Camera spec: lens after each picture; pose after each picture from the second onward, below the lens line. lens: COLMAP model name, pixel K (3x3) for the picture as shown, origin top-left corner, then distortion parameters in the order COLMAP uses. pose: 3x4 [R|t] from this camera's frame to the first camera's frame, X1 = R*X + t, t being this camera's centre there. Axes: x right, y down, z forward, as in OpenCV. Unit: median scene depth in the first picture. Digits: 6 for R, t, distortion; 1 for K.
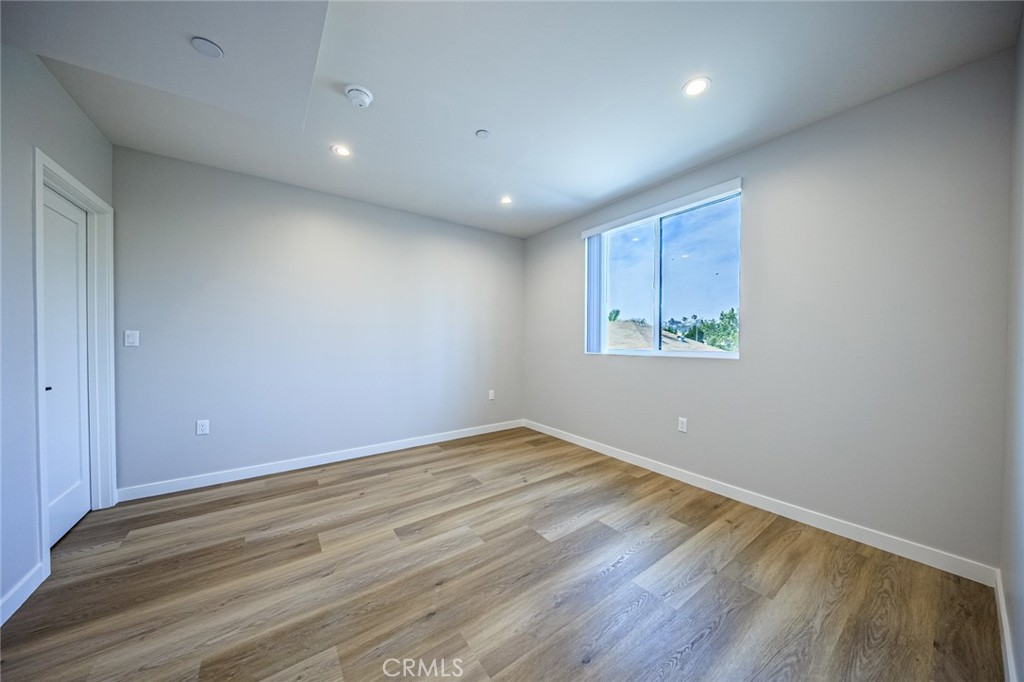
lens RADIAL K [[322.1, 0, 512.7], [0, 322.1, 343.5], [0, 0, 1]] dist [0.001540, 0.000501]
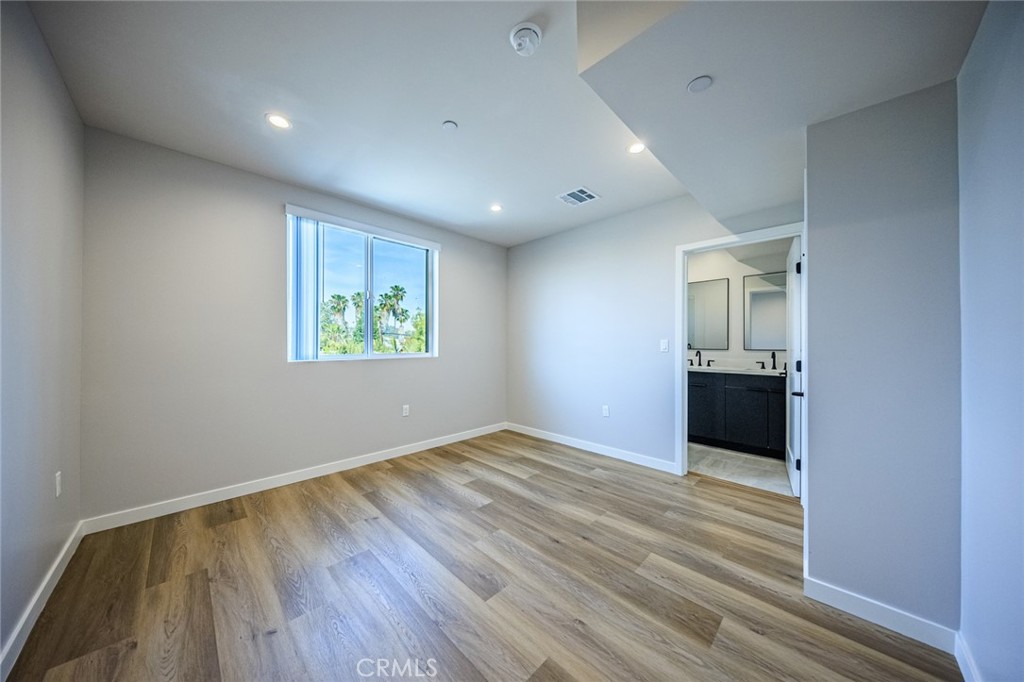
lens RADIAL K [[322.1, 0, 514.7], [0, 322.1, 342.7], [0, 0, 1]] dist [0.001540, 0.000501]
pose [[-0.137080, 0.000803, 0.990560, -1.066984], [0.010241, 0.999947, 0.000607, -0.021125], [-0.990507, 0.010228, -0.137081, 0.979357]]
